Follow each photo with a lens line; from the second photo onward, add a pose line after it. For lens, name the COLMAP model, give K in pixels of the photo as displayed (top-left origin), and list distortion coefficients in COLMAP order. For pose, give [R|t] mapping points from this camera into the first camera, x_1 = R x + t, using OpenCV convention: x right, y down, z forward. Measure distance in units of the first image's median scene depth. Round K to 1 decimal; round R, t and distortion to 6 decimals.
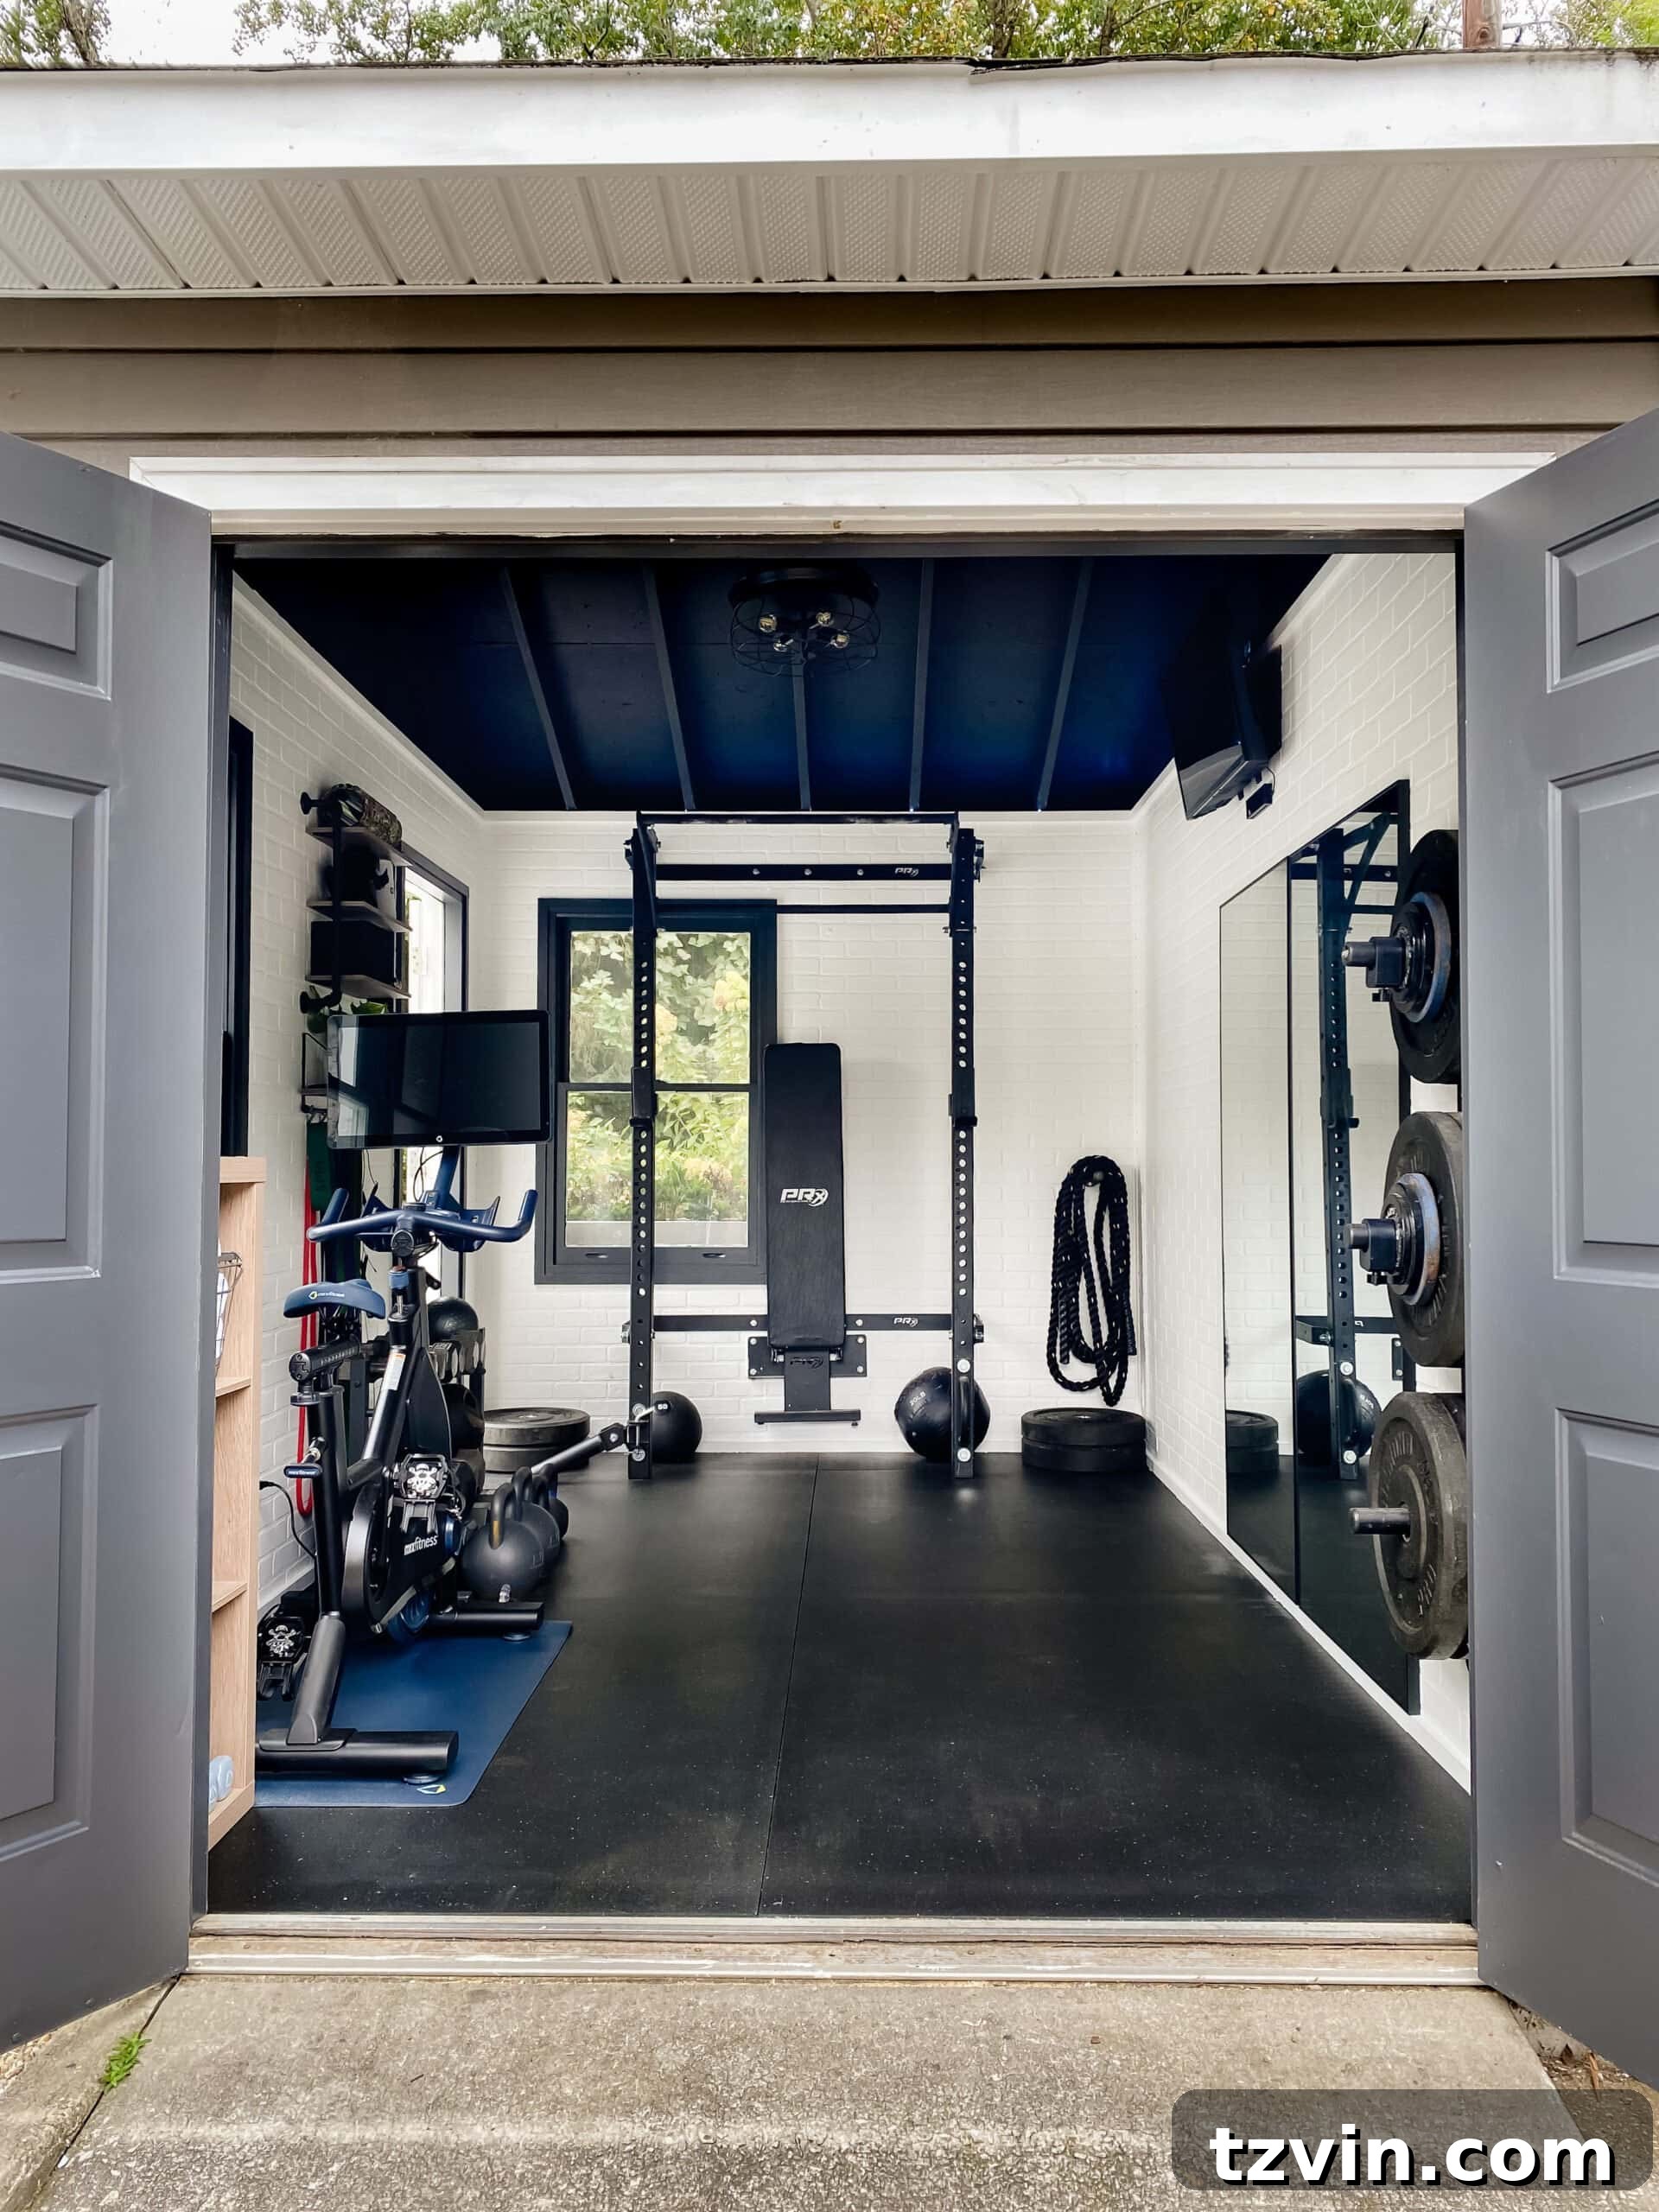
lens RADIAL K [[1665.5, 0, 829.5], [0, 1665.5, 1106.0], [0, 0, 1]] dist [0.151104, -0.323562]
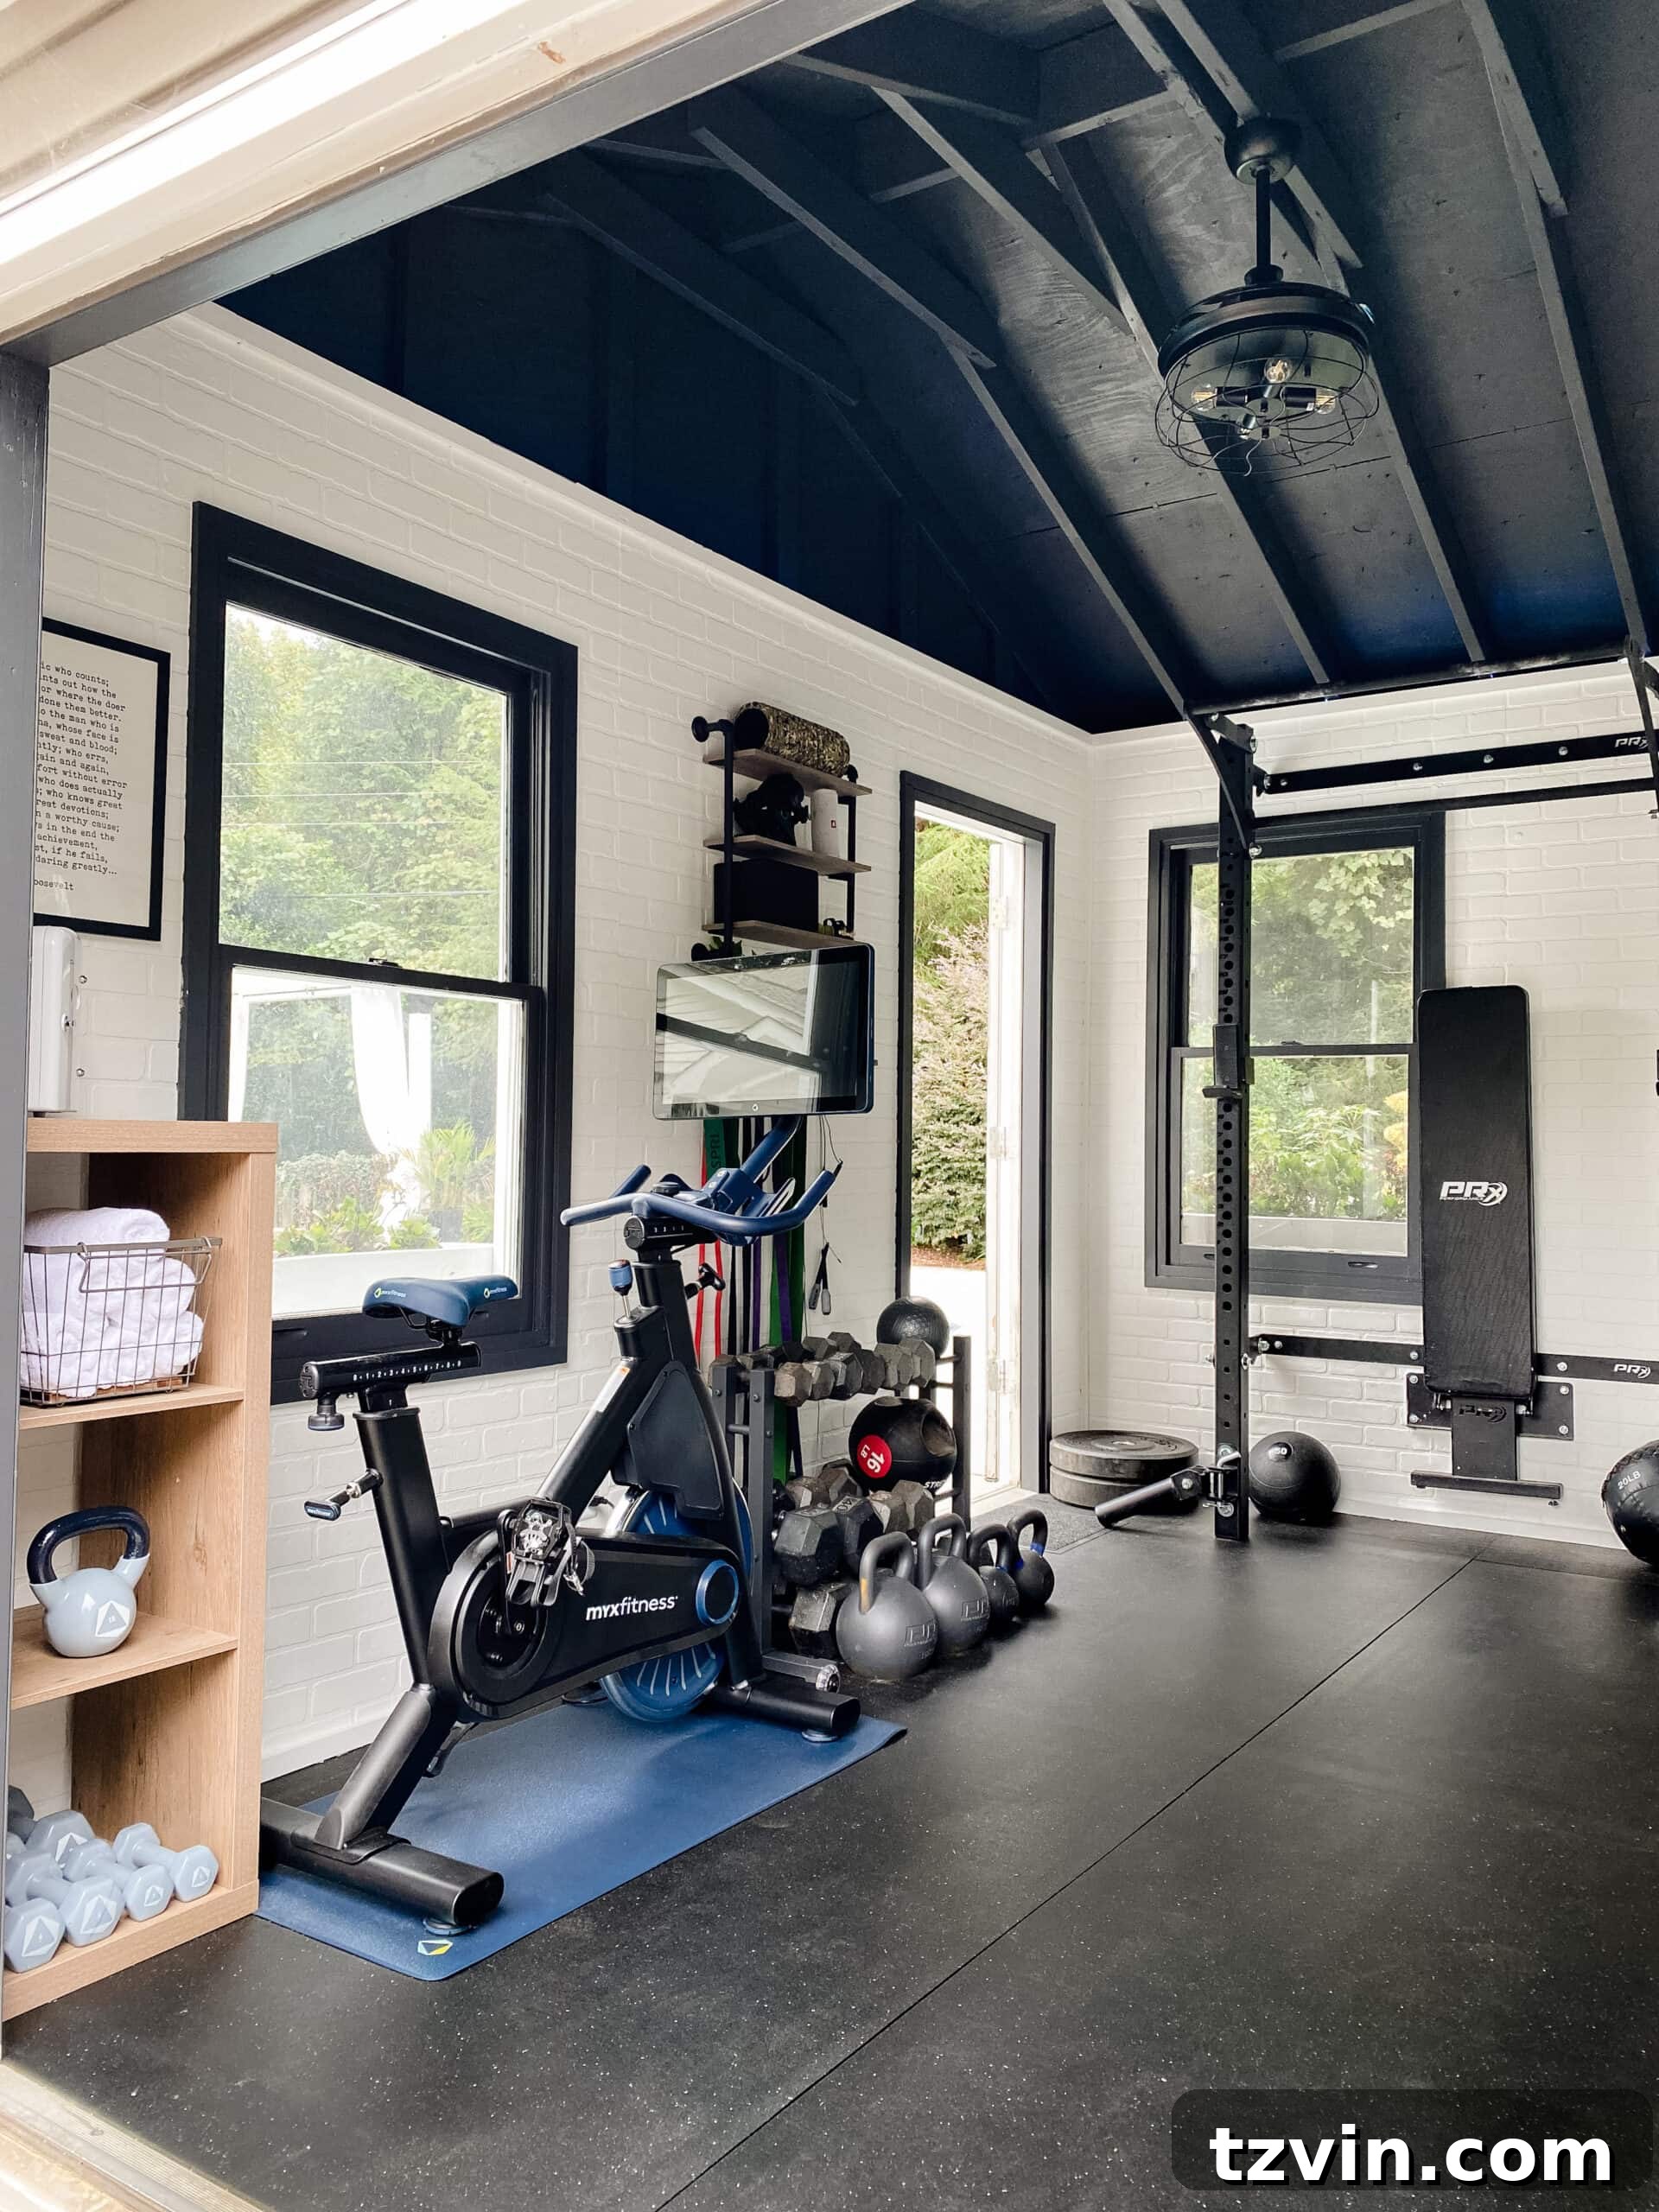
lens RADIAL K [[1665.5, 0, 829.5], [0, 1665.5, 1106.0], [0, 0, 1]] dist [0.151104, -0.323562]
pose [[0.843781, -0.003451, -0.536676, 0.148494], [0.007660, 0.999955, 0.005614, 0.009039], [0.536633, -0.008848, 0.843769, 0.204619]]
